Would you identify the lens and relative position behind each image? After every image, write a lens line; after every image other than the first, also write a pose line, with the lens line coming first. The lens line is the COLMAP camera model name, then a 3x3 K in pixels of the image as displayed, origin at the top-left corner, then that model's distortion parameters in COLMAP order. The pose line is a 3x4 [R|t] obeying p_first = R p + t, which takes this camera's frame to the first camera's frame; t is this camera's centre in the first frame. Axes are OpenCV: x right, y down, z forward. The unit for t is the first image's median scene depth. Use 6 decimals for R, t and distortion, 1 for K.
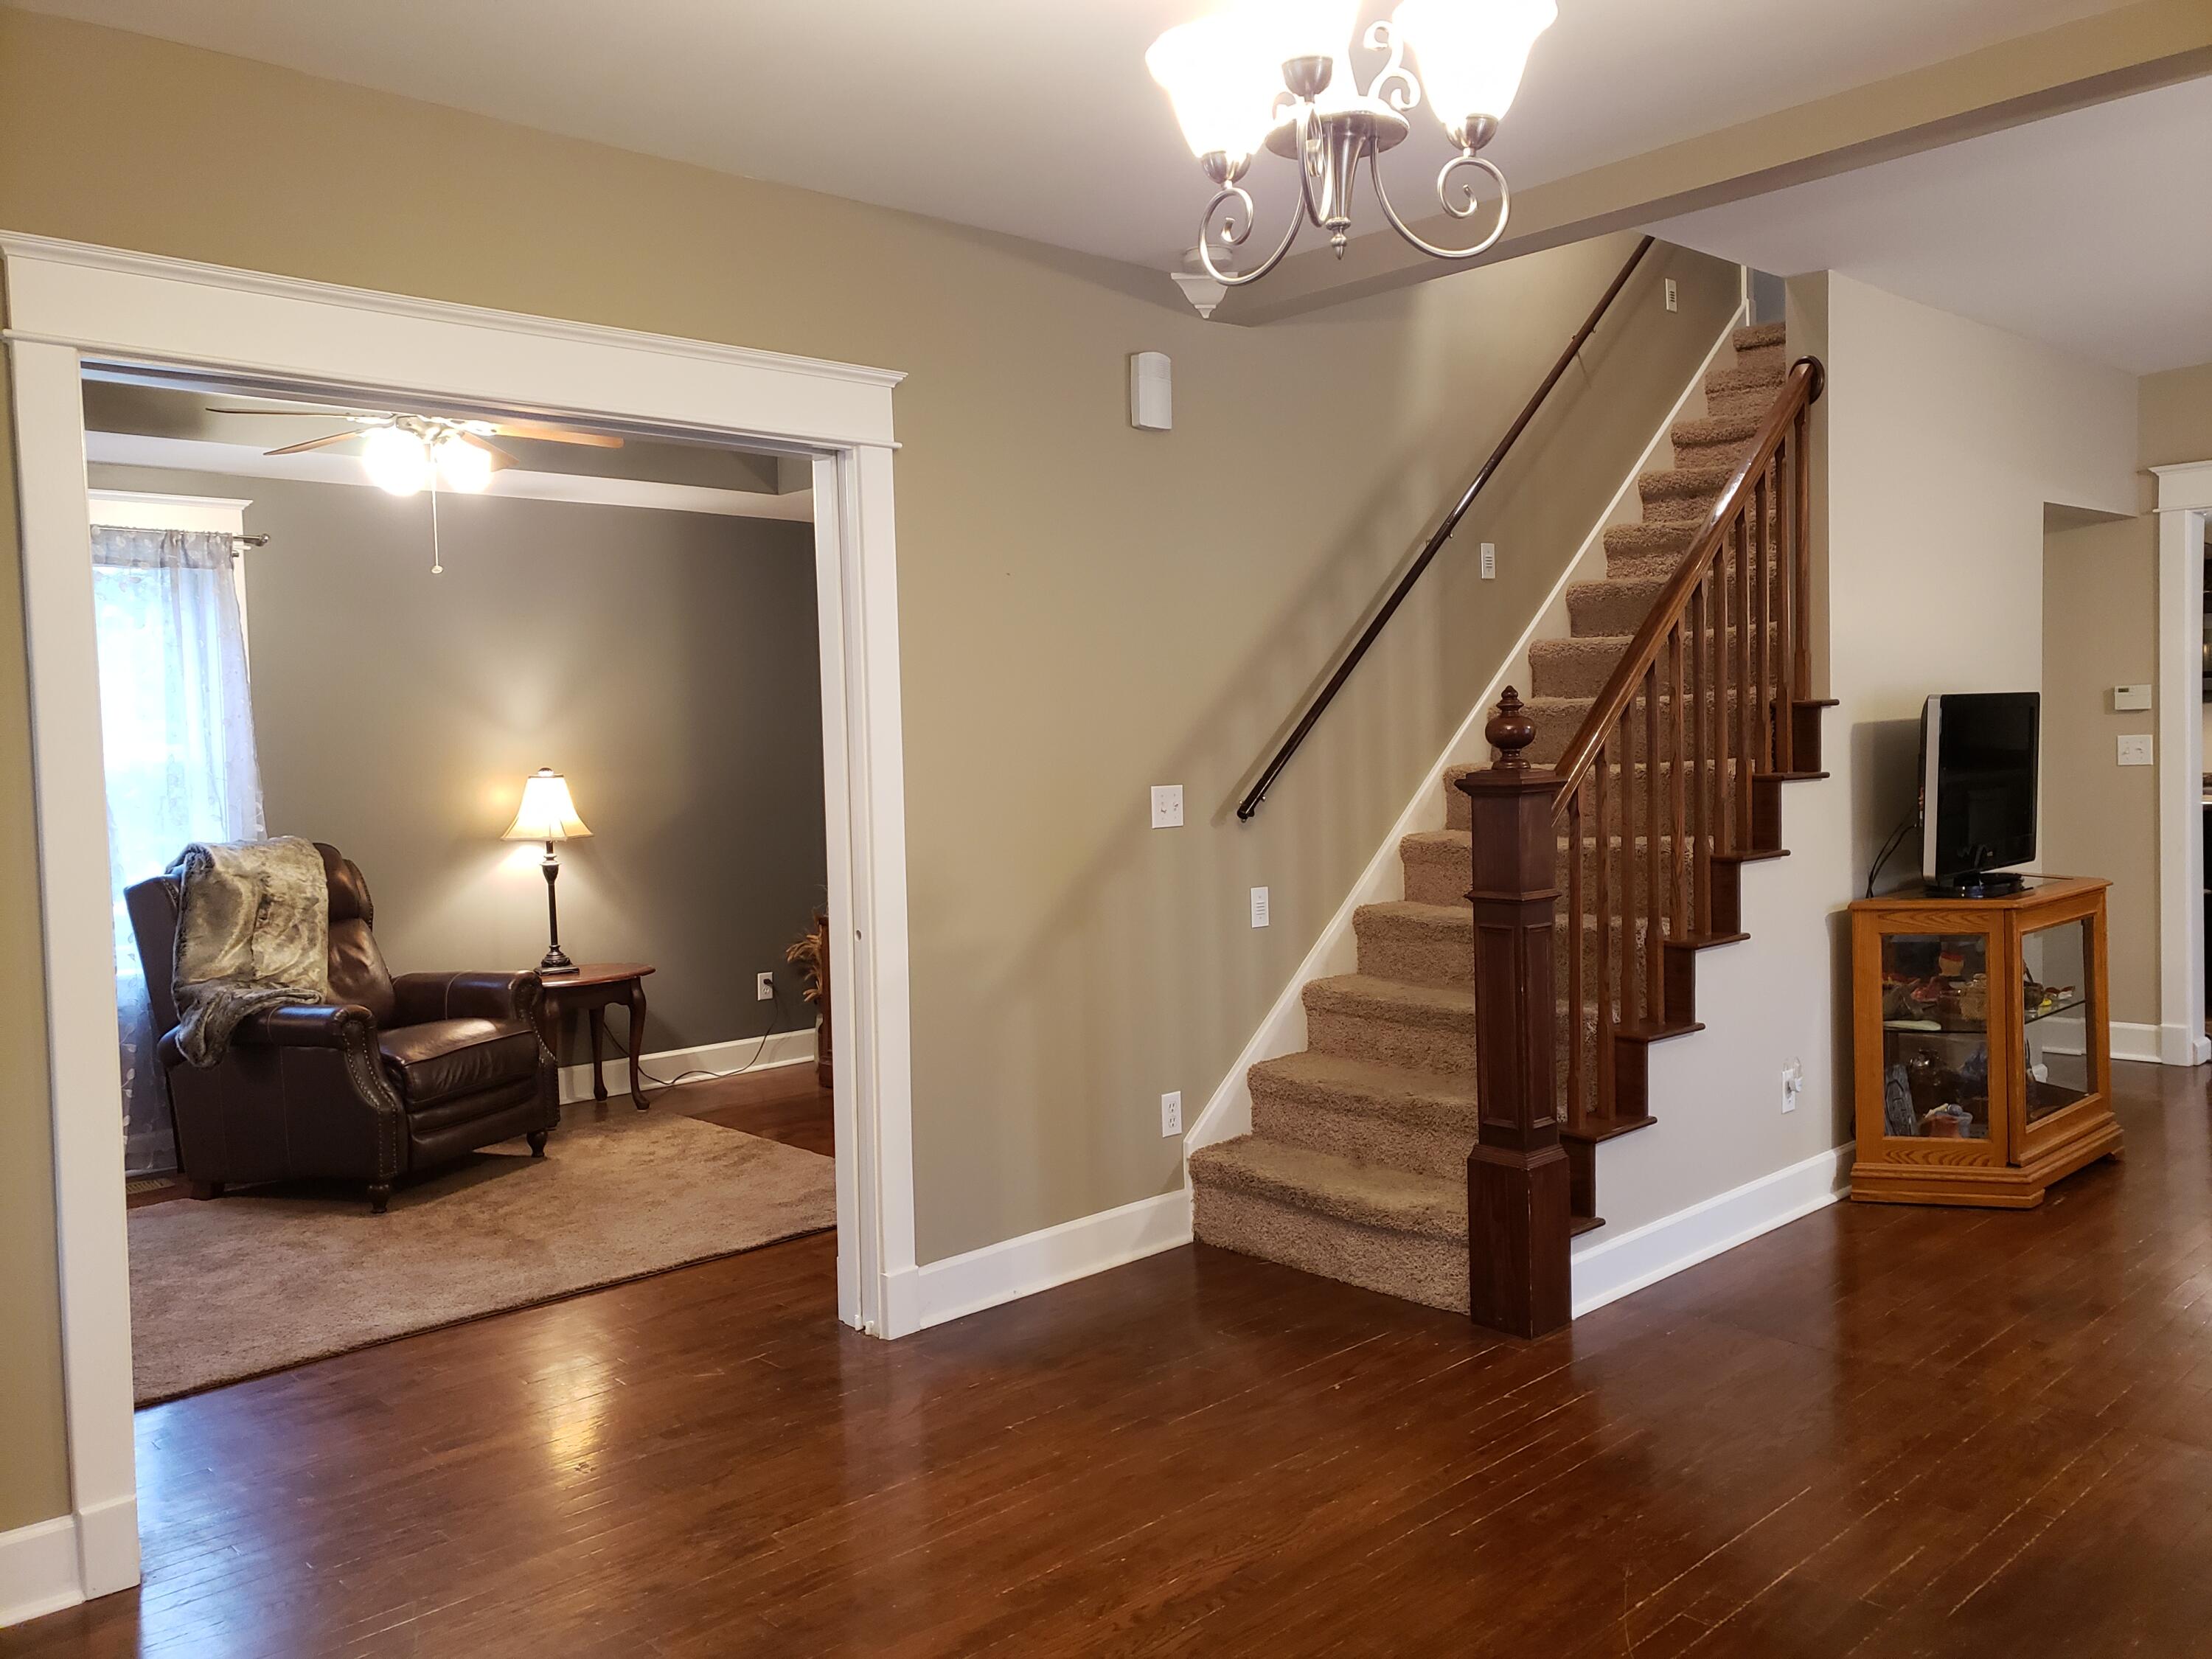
lens RADIAL K [[1724.2, 0, 1095.0], [0, 1724.2, 838.7], [0, 0, 1]] dist [0.030392, -0.001023]
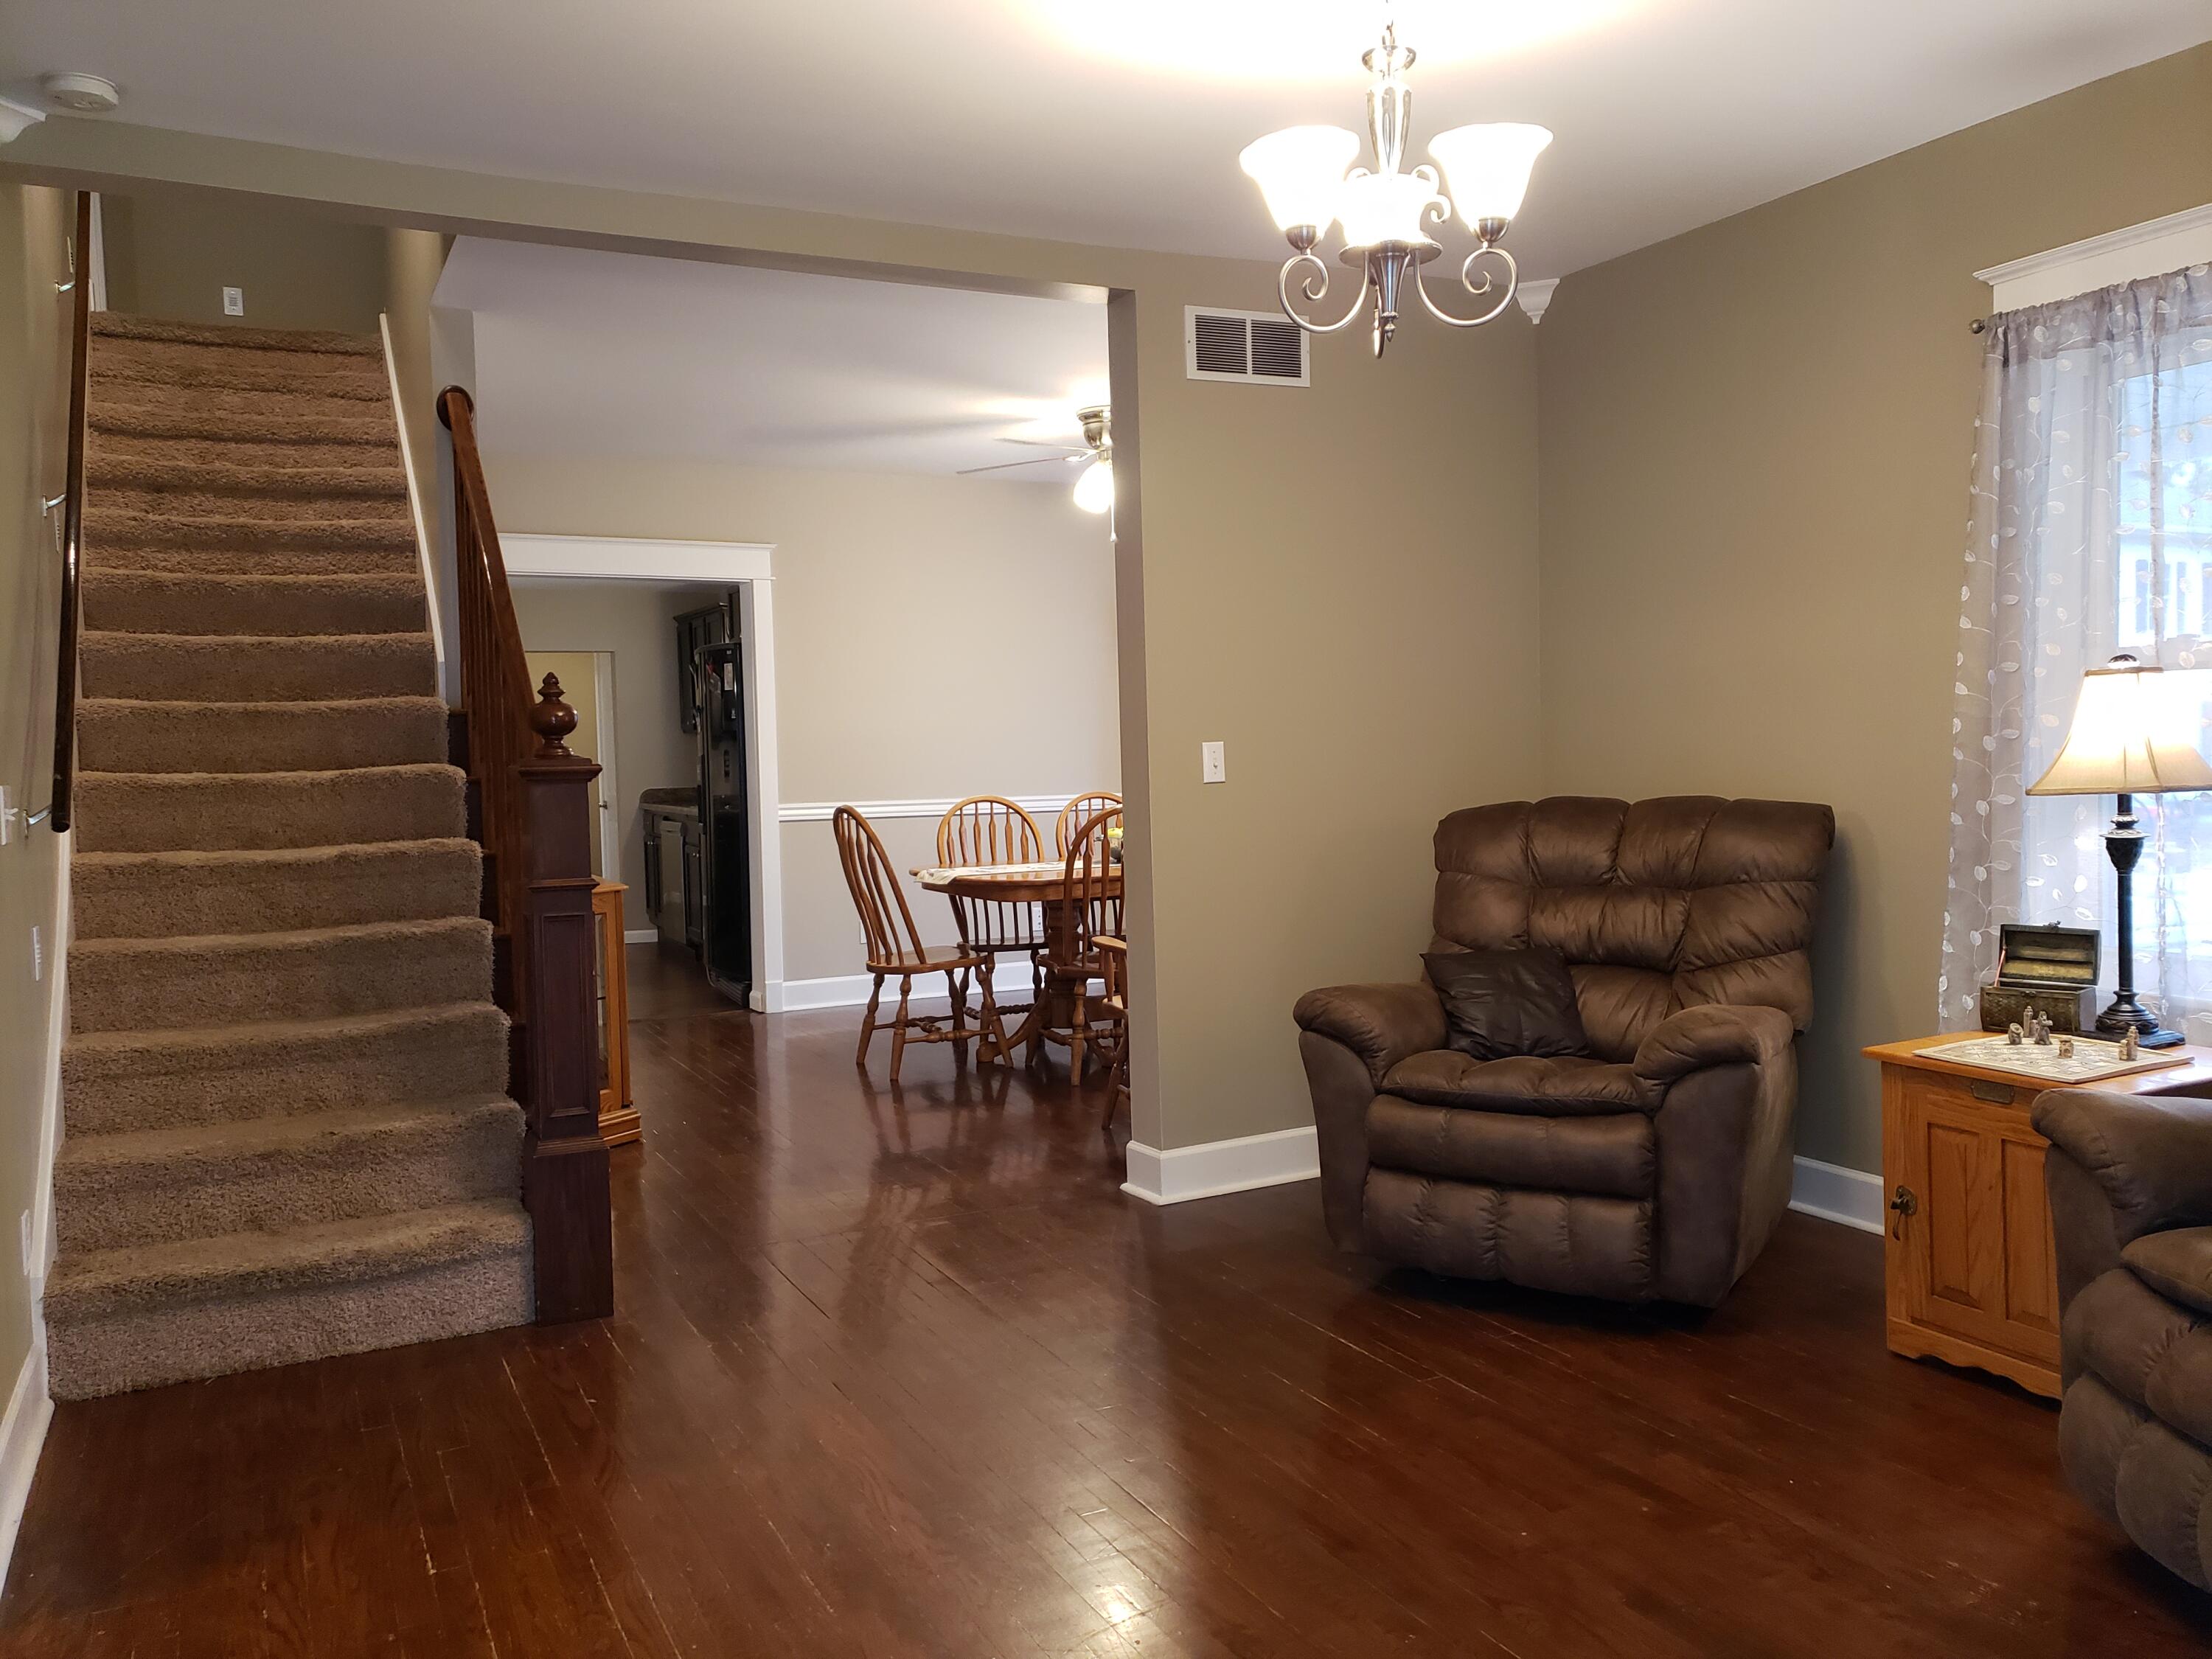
lens RADIAL K [[1724.2, 0, 1095.0], [0, 1724.2, 838.7], [0, 0, 1]] dist [0.030392, -0.001023]
pose [[0.292307, -0.031990, 0.955789, -0.580034], [0.074652, 0.997154, 0.010544, 0.018687], [-0.953406, 0.068269, 0.293864, 0.379264]]
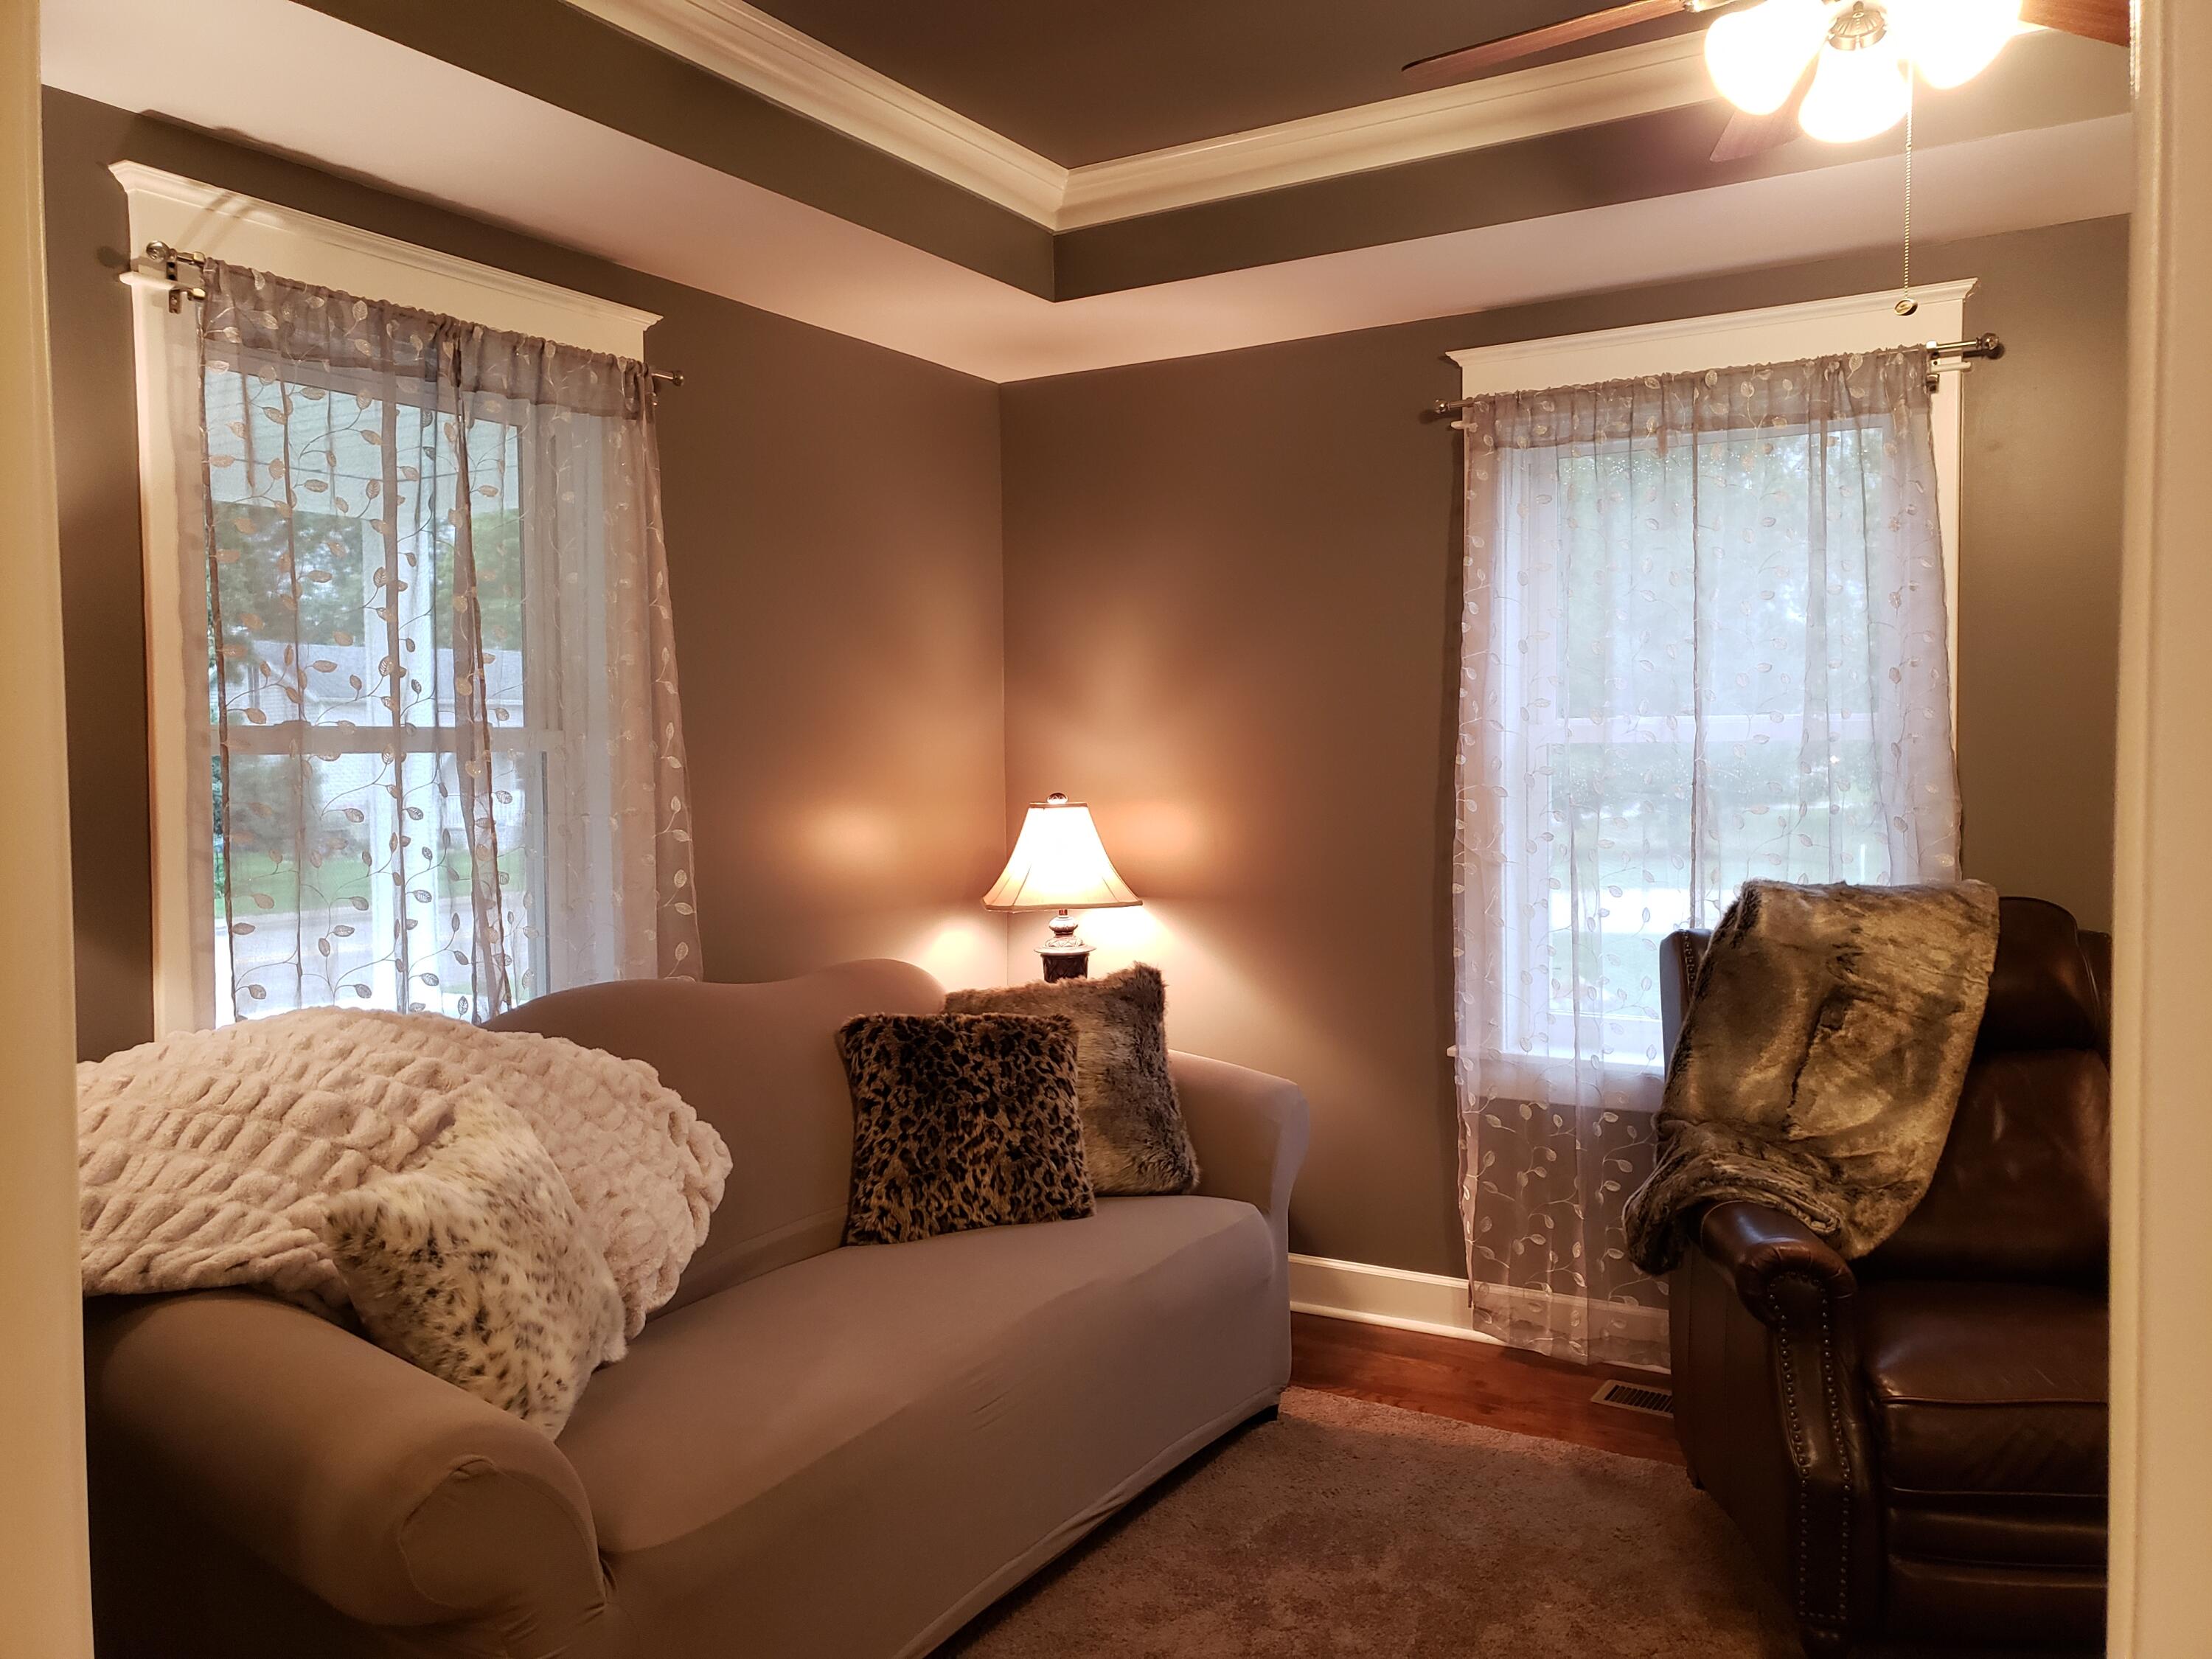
lens RADIAL K [[1743.6, 0, 1115.0], [0, 1743.6, 805.0], [0, 0, 1]] dist [0.022292, 0.007277]
pose [[0.272566, 0.054918, -0.960569, -0.013340], [-0.054338, 0.997655, 0.041620, -0.047881], [0.960602, 0.040851, 0.274911, 0.821622]]
